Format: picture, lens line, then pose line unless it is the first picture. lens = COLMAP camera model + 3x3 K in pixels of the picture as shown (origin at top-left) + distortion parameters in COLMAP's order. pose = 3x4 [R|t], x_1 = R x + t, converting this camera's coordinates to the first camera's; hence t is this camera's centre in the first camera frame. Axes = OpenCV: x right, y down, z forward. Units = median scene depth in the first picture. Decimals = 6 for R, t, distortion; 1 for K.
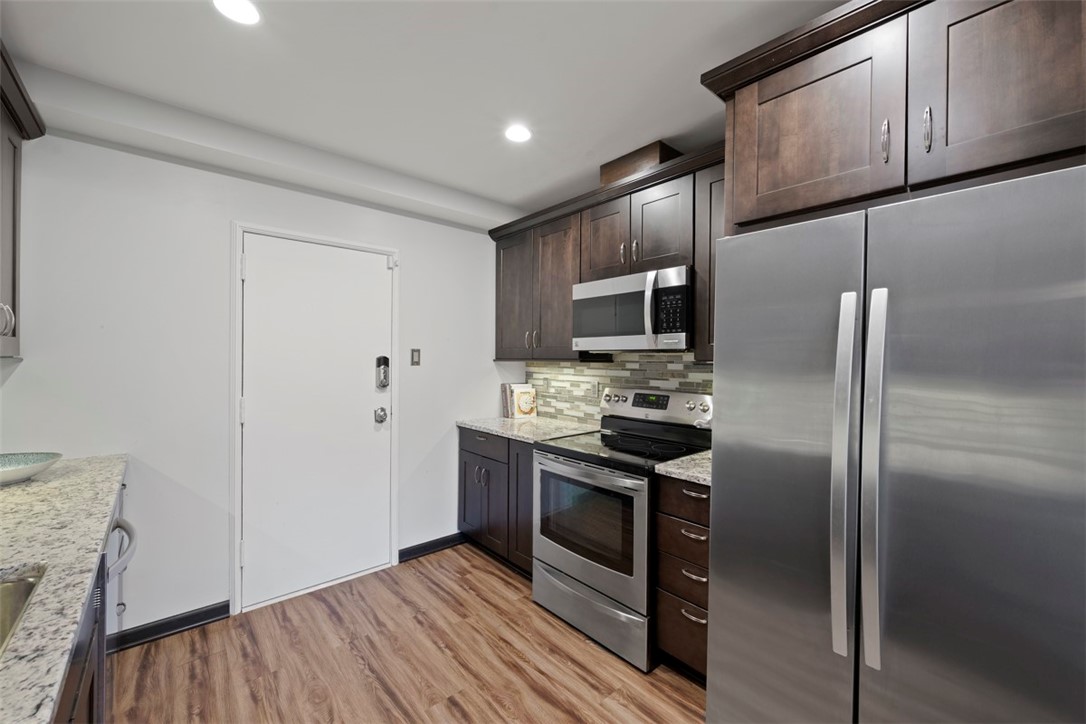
lens RADIAL K [[436.8, 0, 545.1], [0, 436.8, 360.8], [0, 0, 1]] dist [-0.000995, 0.000206]
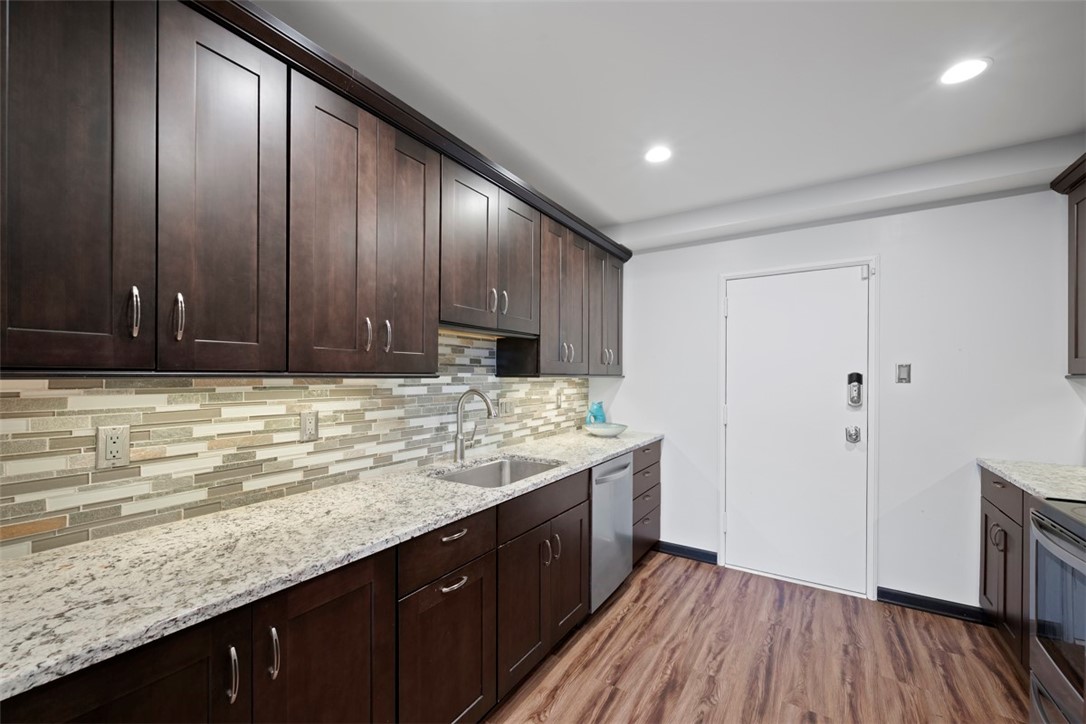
lens RADIAL K [[436.8, 0, 540.6], [0, 436.8, 379.5], [0, 0, 1]] dist [-0.000995, 0.000206]
pose [[0.267854, -0.000895, -0.963459, 0.445883], [-0.007153, 0.999970, -0.002917, 0.014795], [0.963433, 0.007673, 0.267839, 0.101040]]
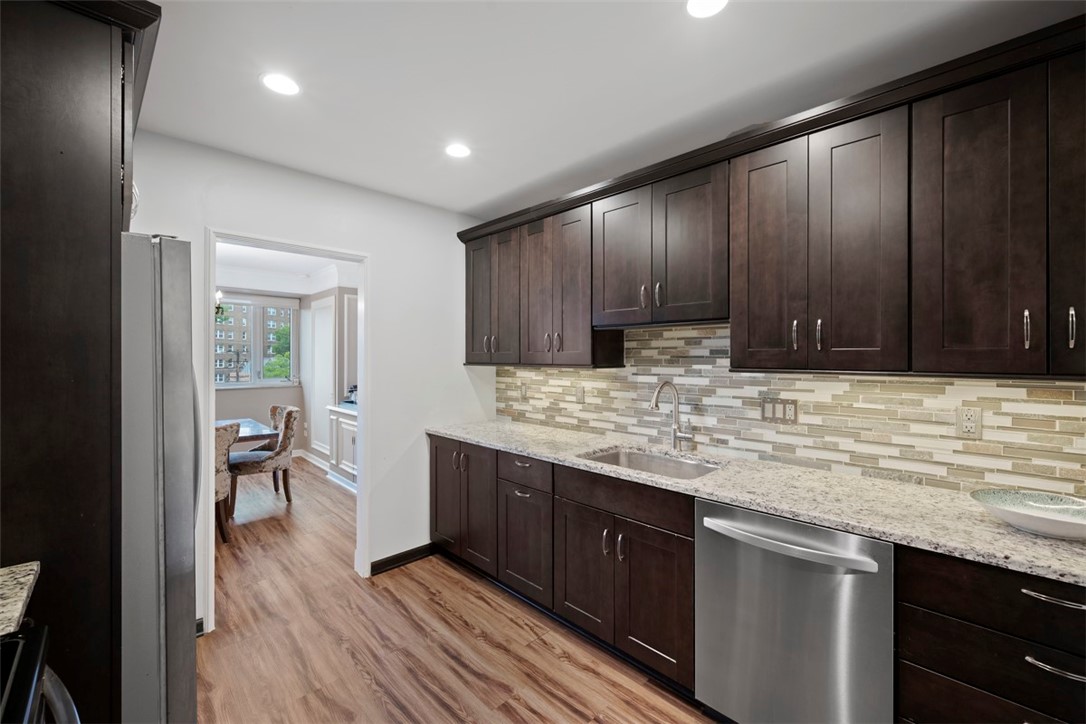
lens RADIAL K [[436.8, 0, 542.8], [0, 436.8, 356.6], [0, 0, 1]] dist [-0.000995, 0.000206]
pose [[-0.998519, -0.009996, -0.053486, -0.404681], [-0.010362, 0.999925, 0.006567, -0.038158], [0.053417, 0.007112, -0.998547, 1.570891]]
